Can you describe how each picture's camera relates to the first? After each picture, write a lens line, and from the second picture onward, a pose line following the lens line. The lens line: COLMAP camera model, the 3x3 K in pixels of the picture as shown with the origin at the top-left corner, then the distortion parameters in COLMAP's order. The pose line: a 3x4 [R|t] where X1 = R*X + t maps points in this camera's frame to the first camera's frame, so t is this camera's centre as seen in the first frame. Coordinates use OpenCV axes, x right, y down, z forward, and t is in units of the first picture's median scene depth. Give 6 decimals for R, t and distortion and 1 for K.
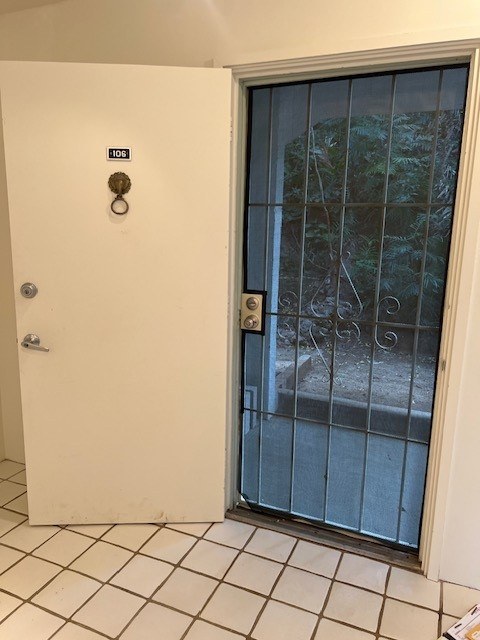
lens RADIAL K [[477.9, 0, 241.0], [0, 477.9, 322.0], [0, 0, 1]] dist [0.037923, -0.034861]
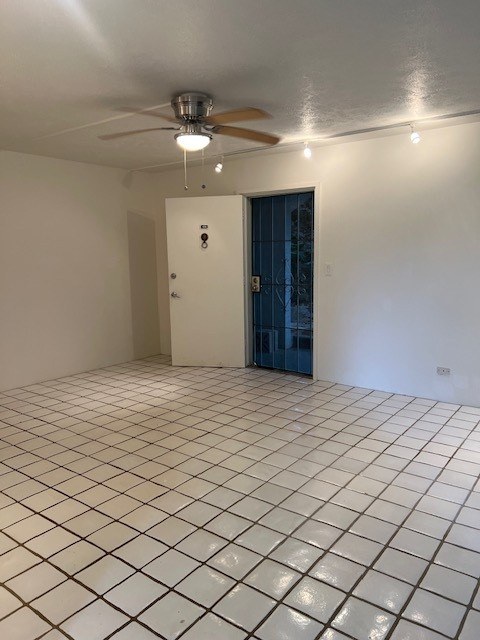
lens RADIAL K [[477.9, 0, 241.2], [0, 477.9, 322.2], [0, 0, 1]] dist [0.037923, -0.034861]
pose [[0.972040, -0.013892, -0.234404, 0.590568], [-0.002586, 0.997554, -0.069846, 0.391179], [0.234801, 0.068500, 0.969627, -1.583836]]
